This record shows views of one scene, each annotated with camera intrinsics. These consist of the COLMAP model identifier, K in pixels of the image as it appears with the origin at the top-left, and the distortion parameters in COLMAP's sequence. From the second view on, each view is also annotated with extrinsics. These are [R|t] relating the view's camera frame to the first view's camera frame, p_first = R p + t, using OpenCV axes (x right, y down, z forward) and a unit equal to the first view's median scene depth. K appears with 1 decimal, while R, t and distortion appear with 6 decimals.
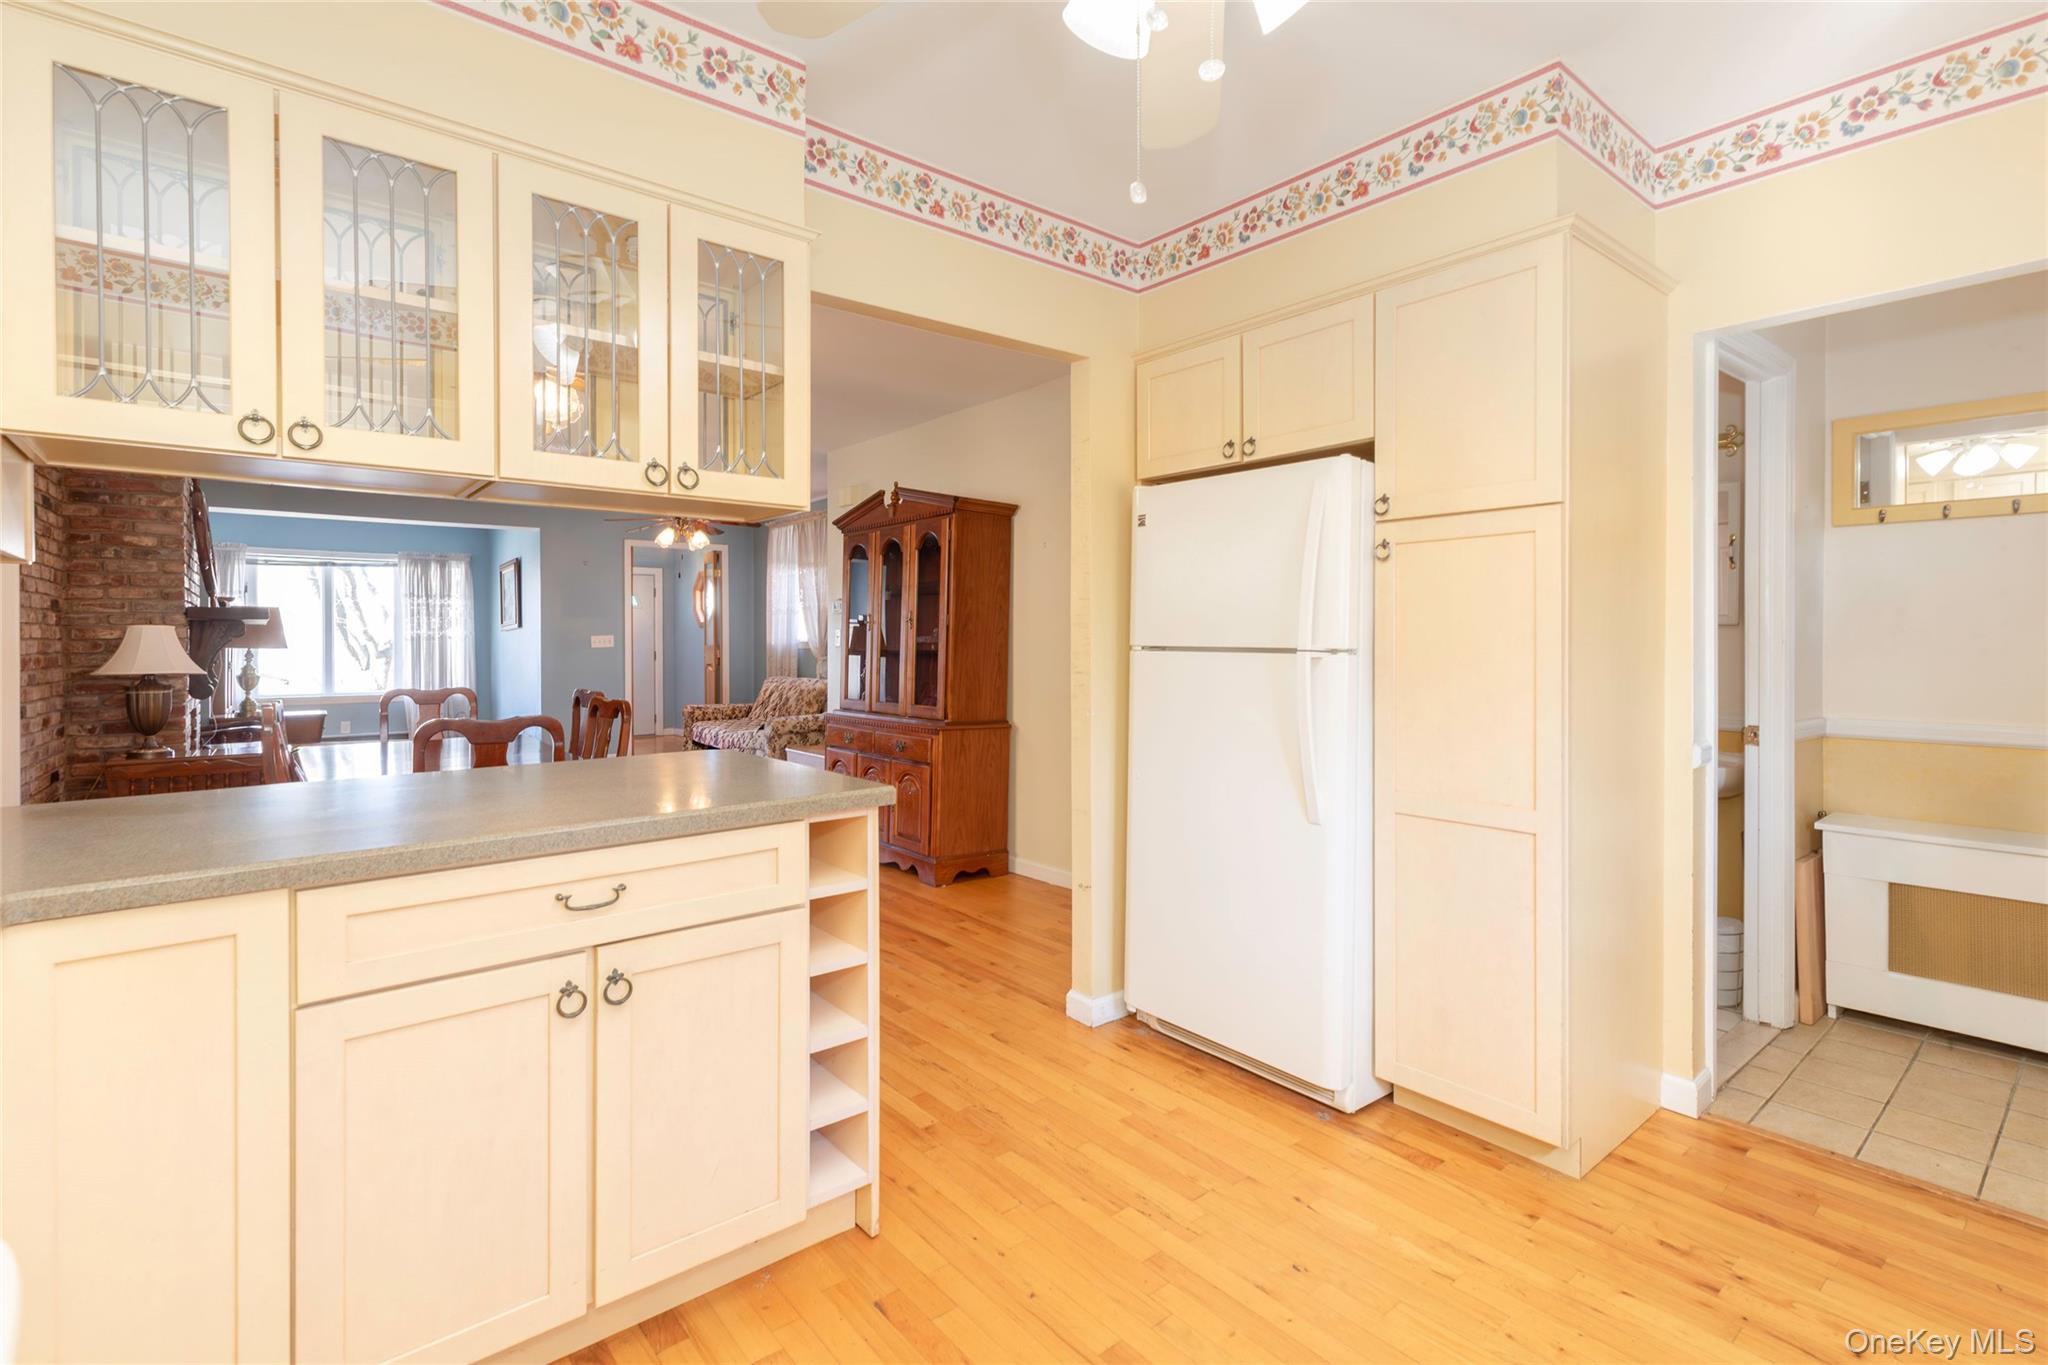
lens RADIAL K [[936.7, 0, 1037.5], [0, 936.7, 684.3], [0, 0, 1]] dist [0.001728, 0.000170]
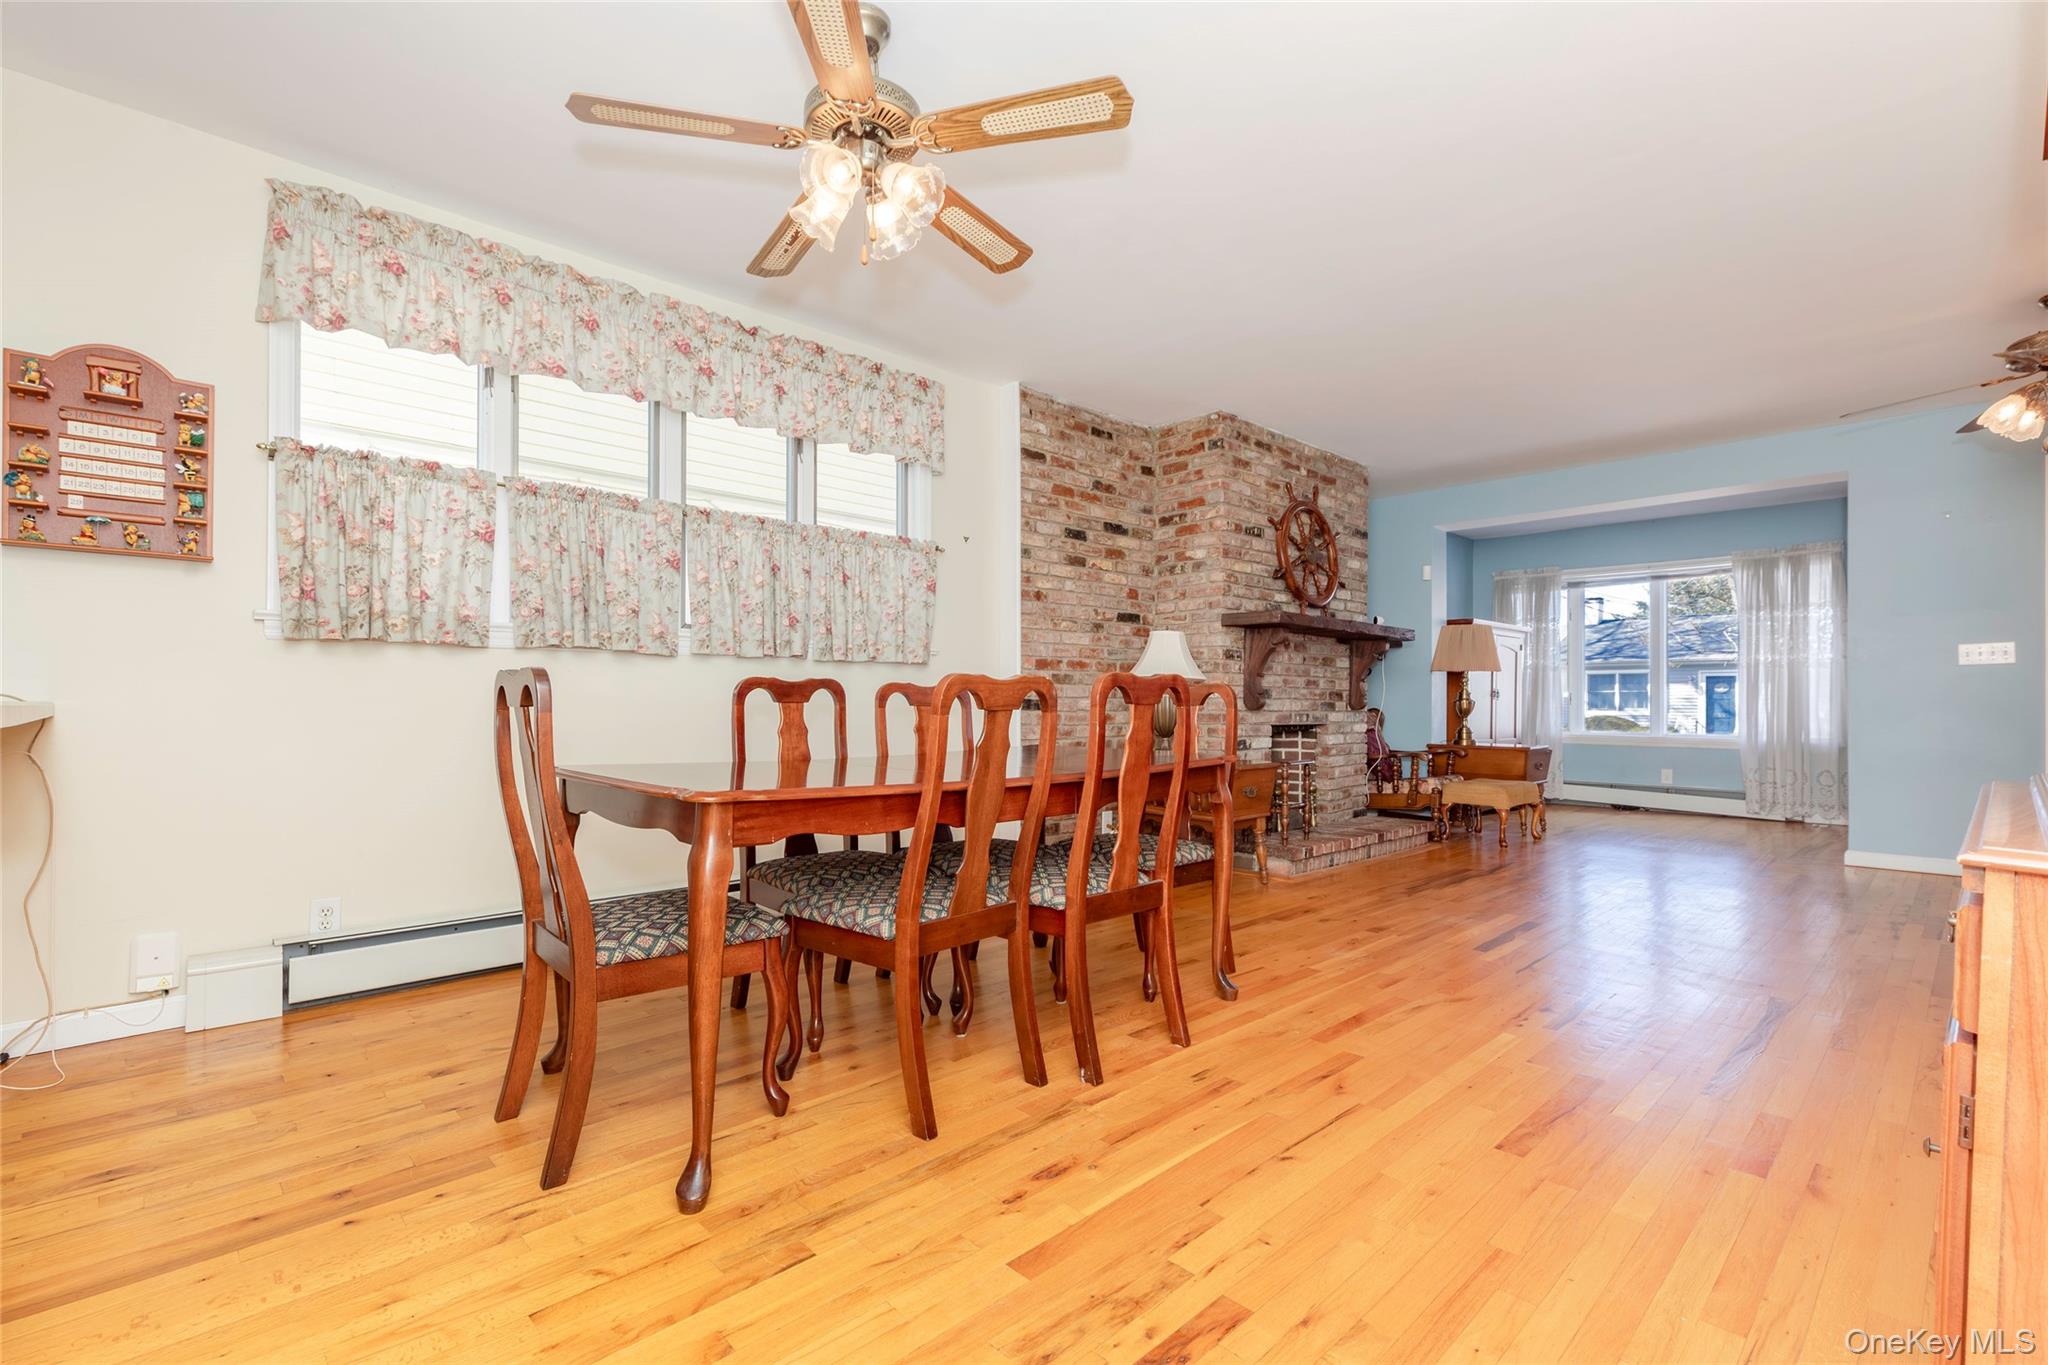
lens RADIAL K [[913.3, 0, 1017.3], [0, 913.3, 694.4], [0, 0, 1]] dist [-0.000082, 0.000392]
pose [[0.074756, 0.013925, -0.997105, 0.029146], [-0.060054, 0.998151, 0.009437, 0.003721], [0.995392, 0.059174, 0.075454, 0.357752]]
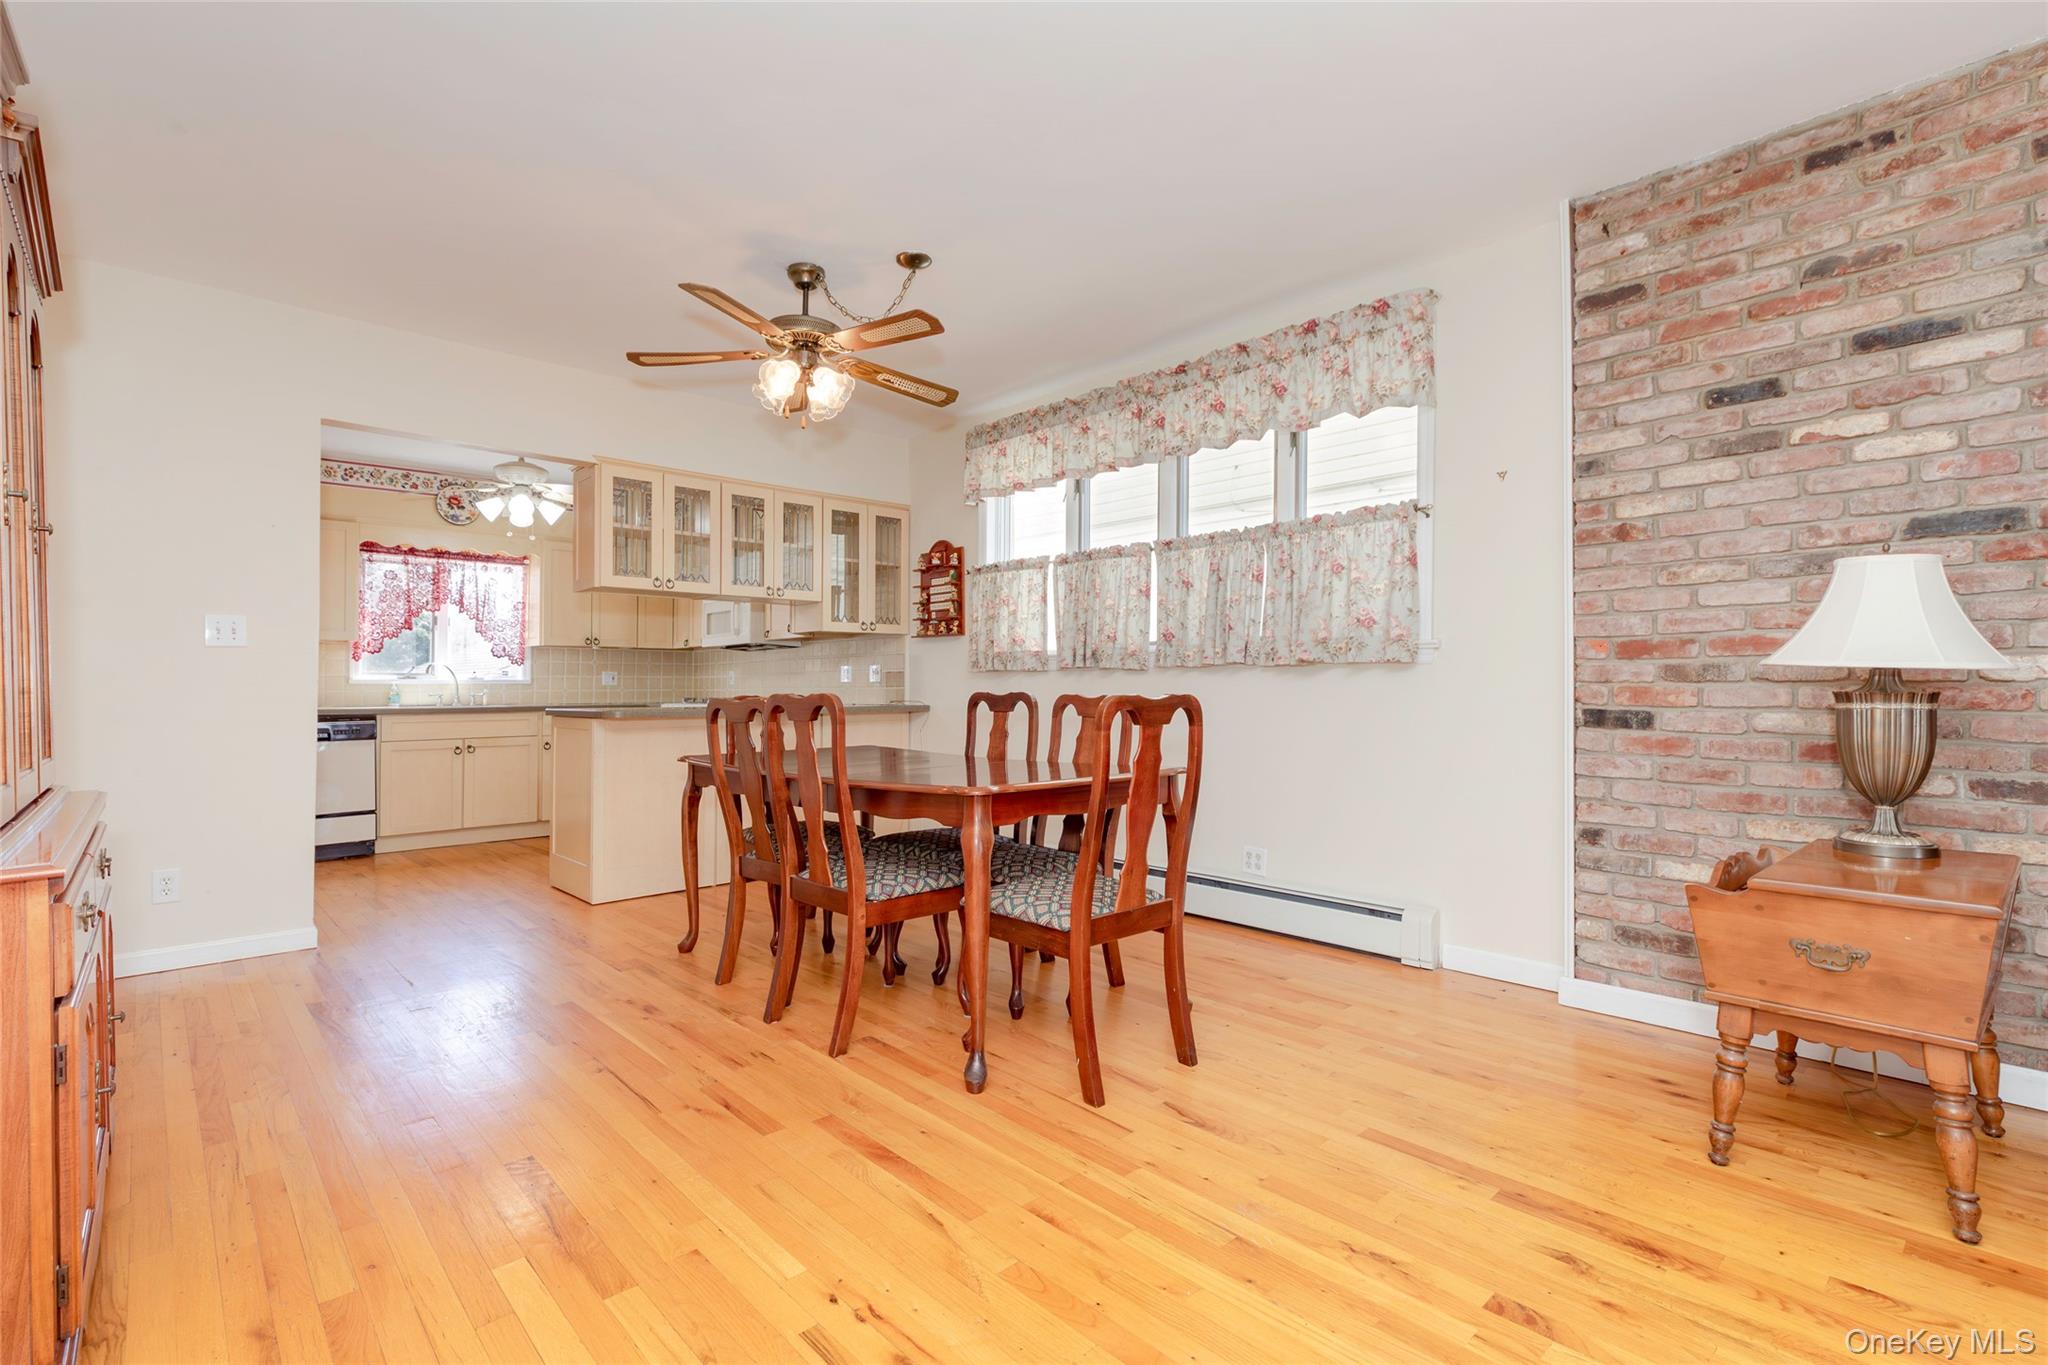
lens RADIAL K [[946.6, 0, 1024.1], [0, 946.6, 674.5], [0, 0, 1]] dist [0.002447, 0.000296]
pose [[-0.997433, 0.026089, -0.066679, -0.237640], [0.023367, 0.998874, 0.041293, -0.016406], [0.067682, 0.039629, -0.996920, 0.673925]]
